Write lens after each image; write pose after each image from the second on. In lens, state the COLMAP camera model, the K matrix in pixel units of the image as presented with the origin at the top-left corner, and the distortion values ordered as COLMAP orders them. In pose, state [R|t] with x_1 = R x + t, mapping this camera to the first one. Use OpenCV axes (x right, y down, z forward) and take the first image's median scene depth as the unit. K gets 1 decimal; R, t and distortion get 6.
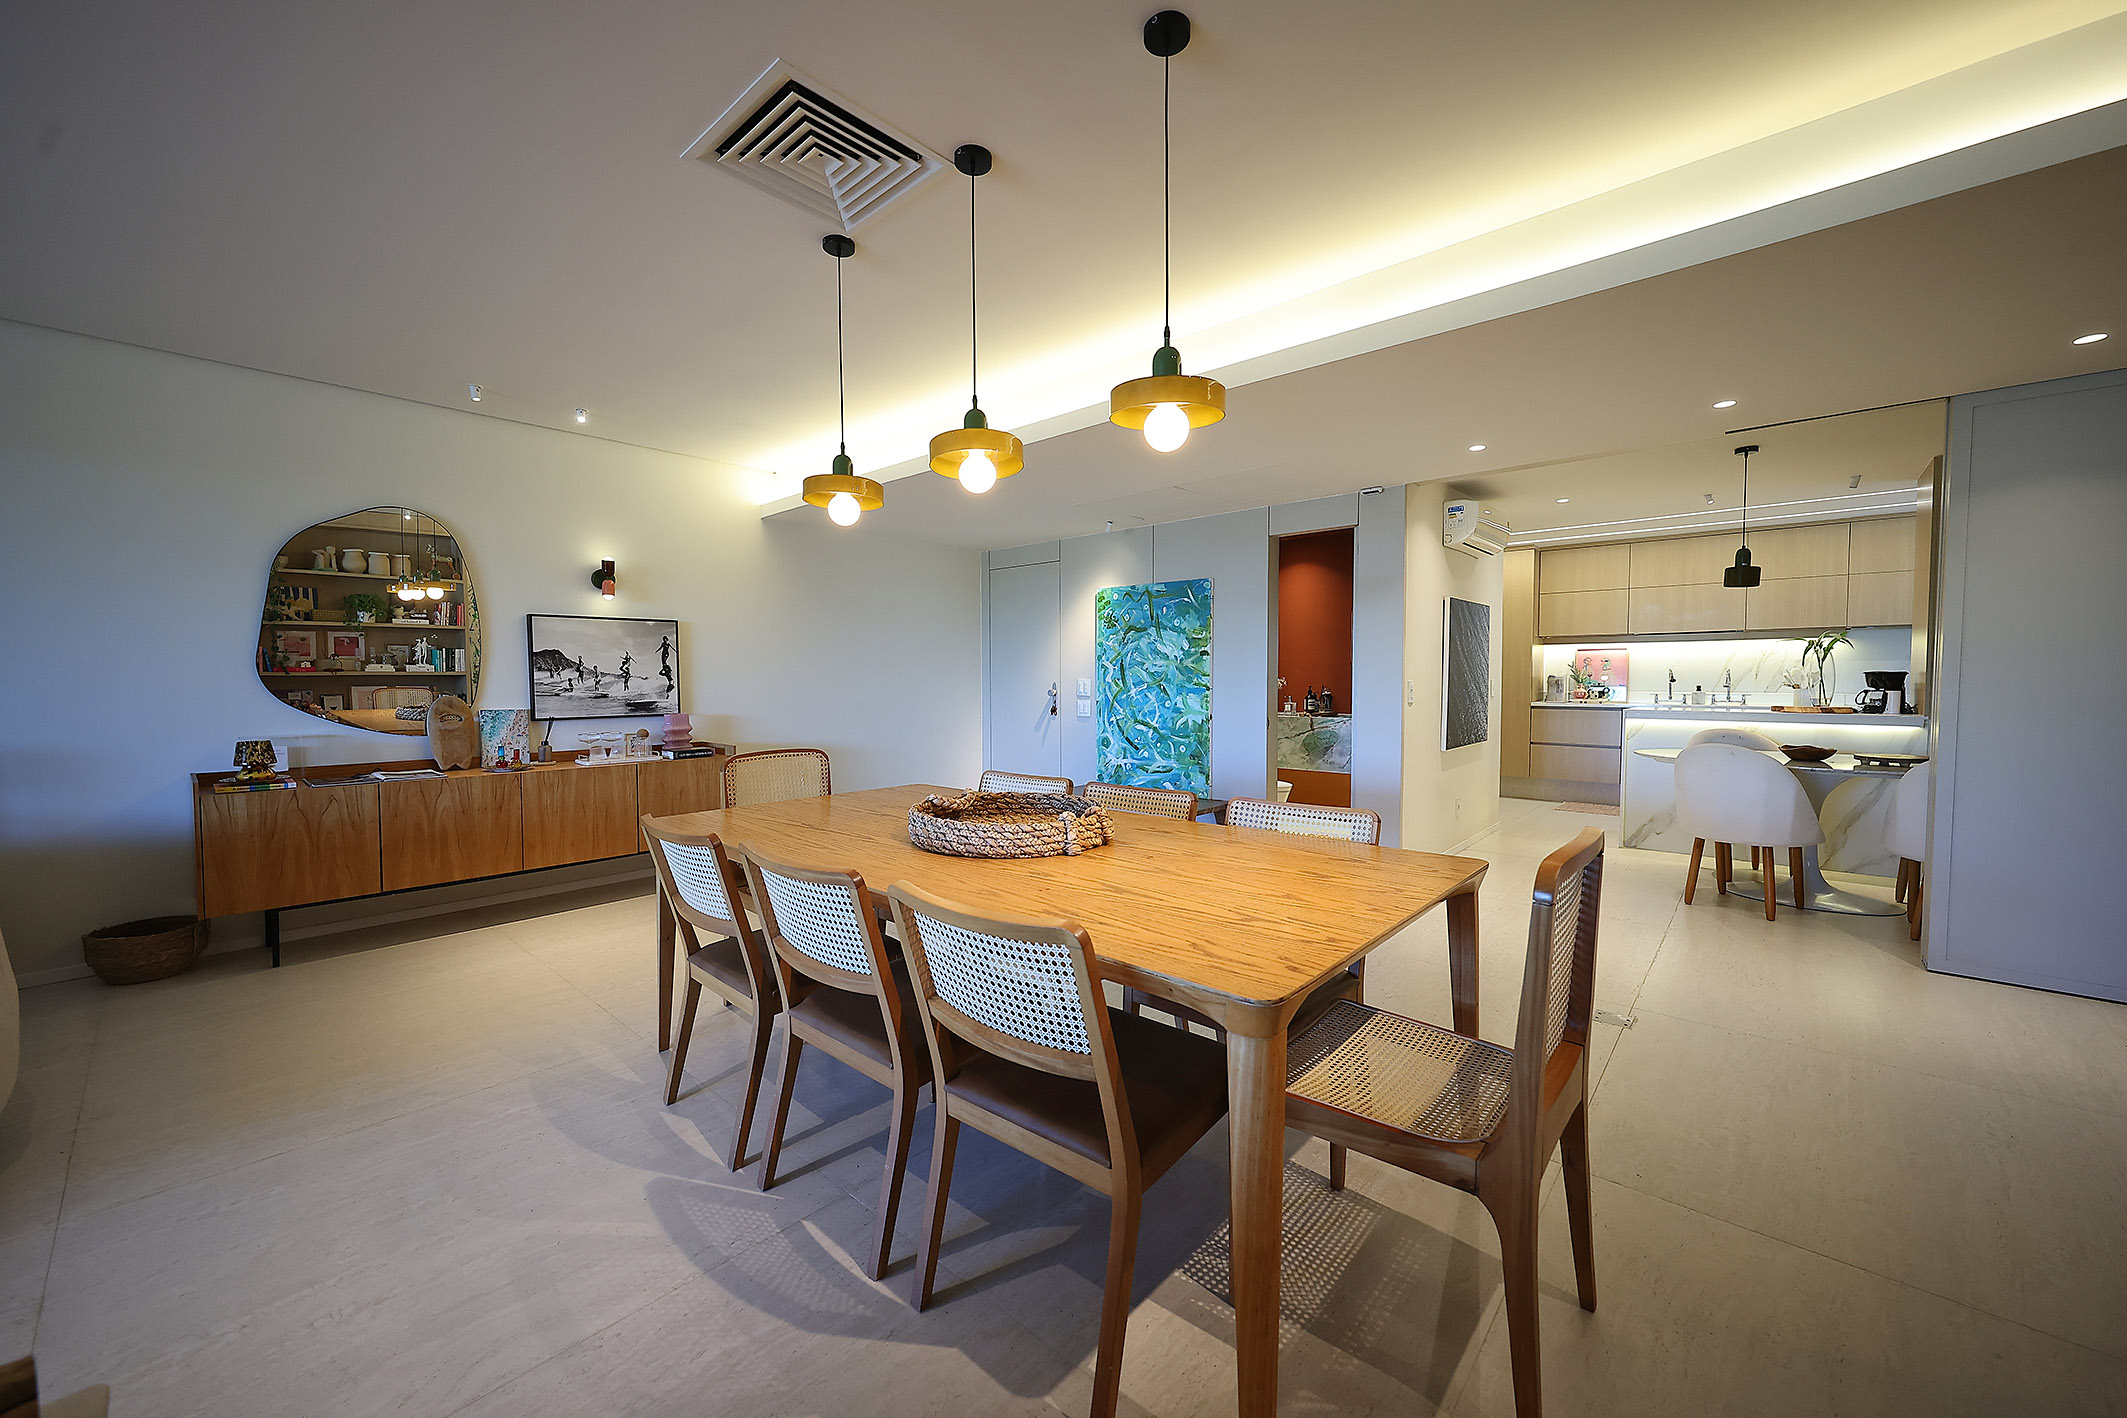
lens RADIAL K [[795.3, 0, 1055.6], [0, 795.3, 711.7], [0, 0, 1]] dist [-0.001116, -0.000306]
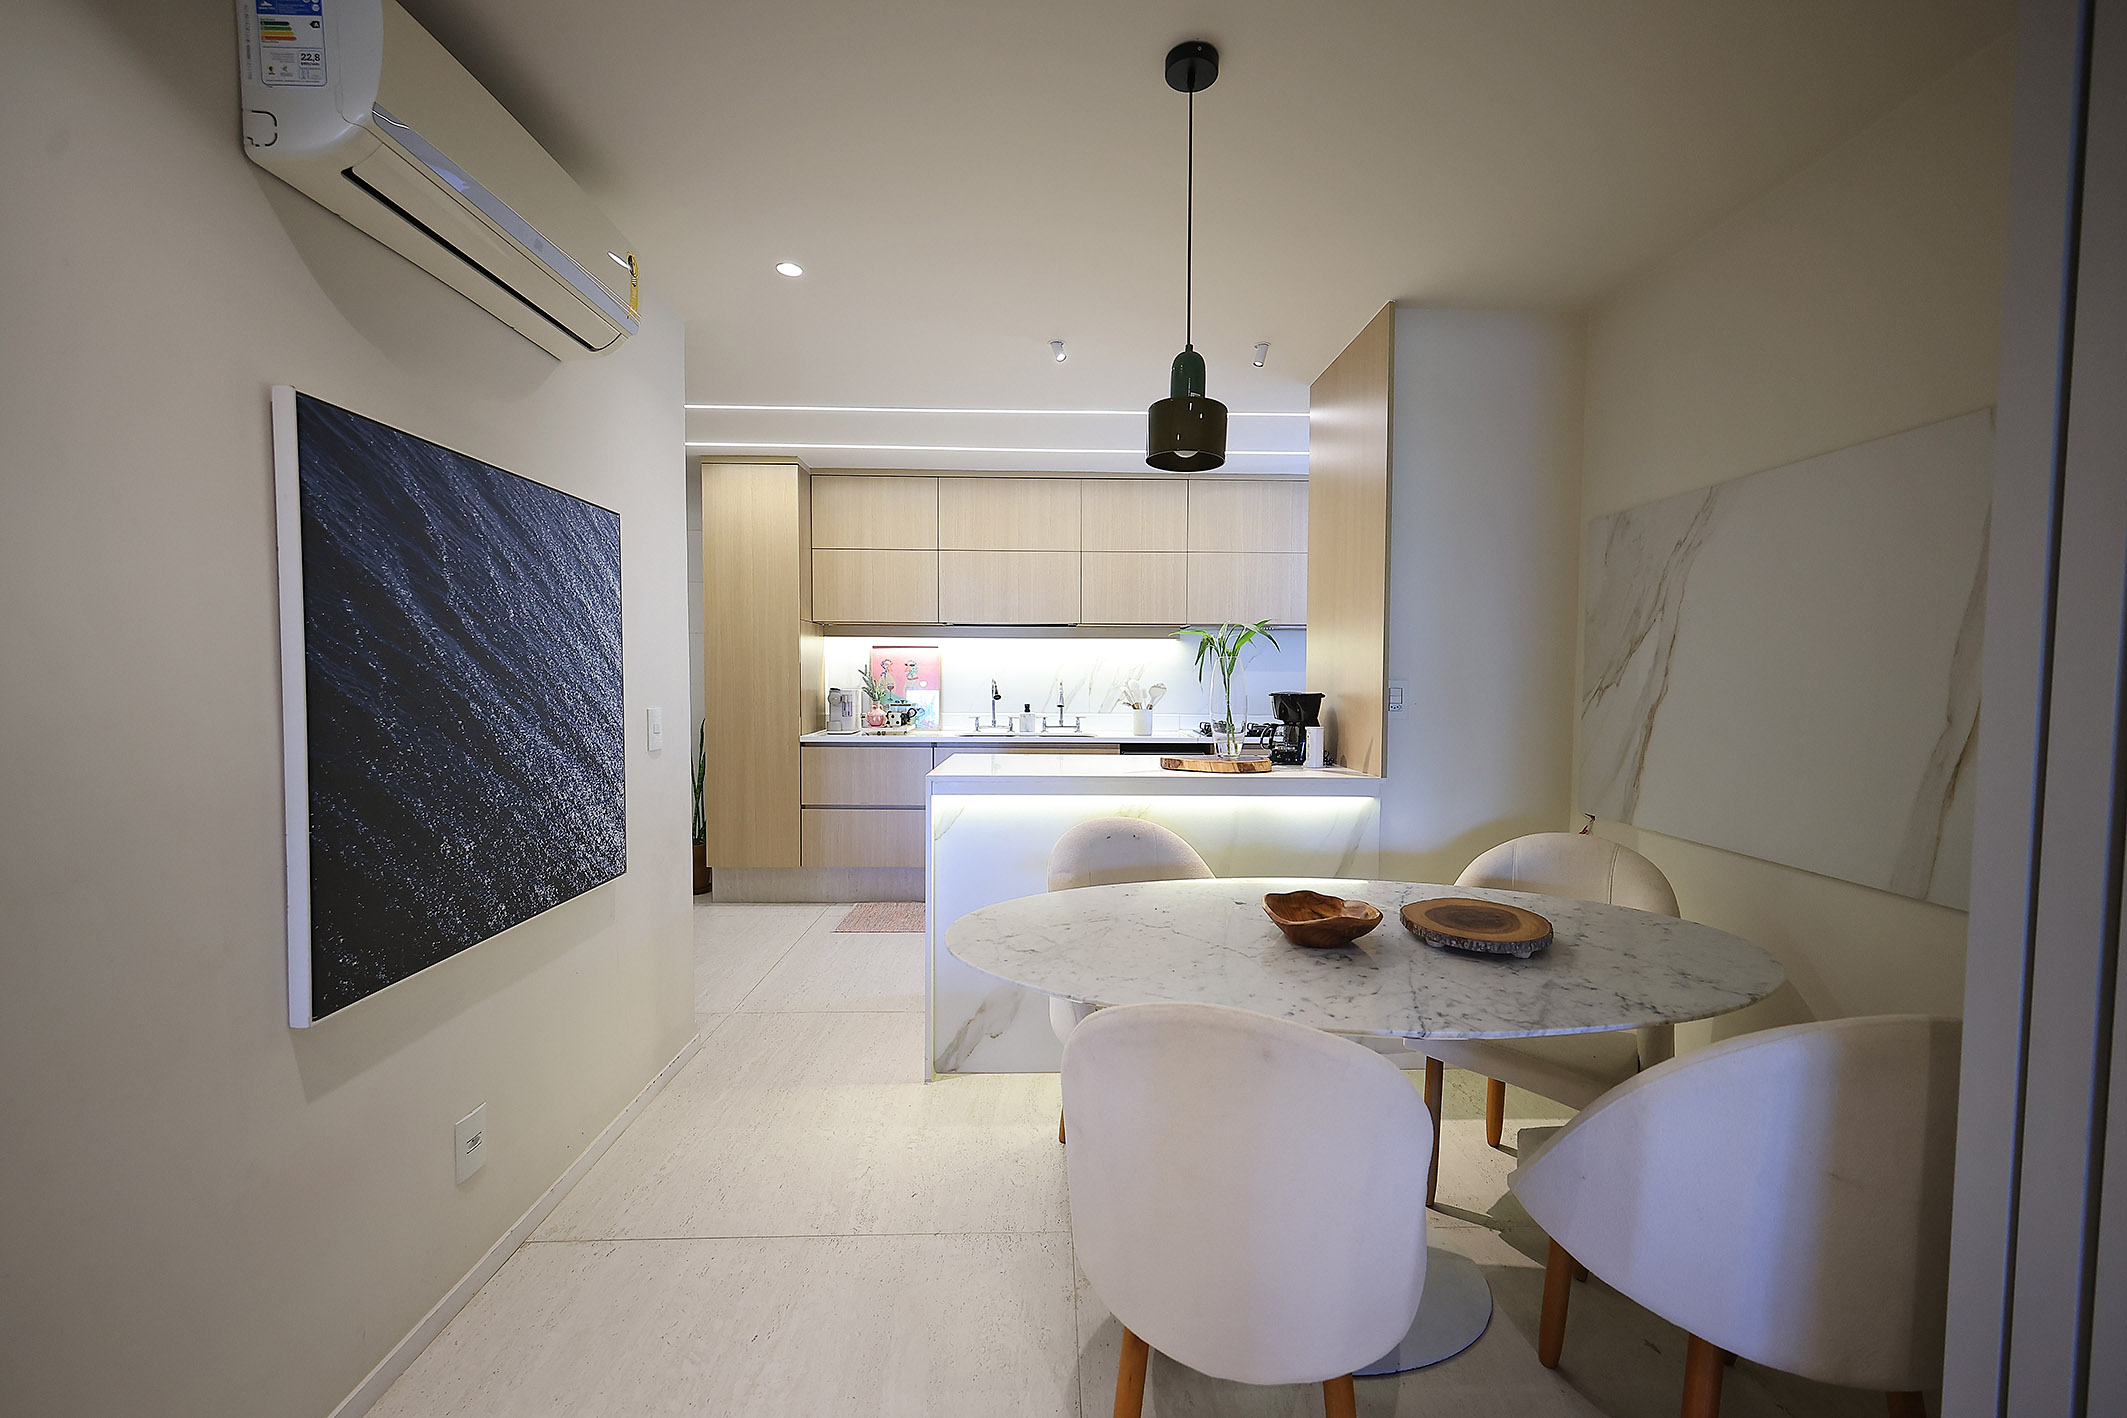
lens RADIAL K [[831.8, 0, 1046.0], [0, 831.8, 690.0], [0, 0, 1]] dist [-0.000355, 0.000604]
pose [[0.736279, -0.004126, 0.676665, 0.434549], [0.022479, 0.999579, -0.018365, -0.039697], [-0.676304, 0.028732, 0.736062, 0.591594]]
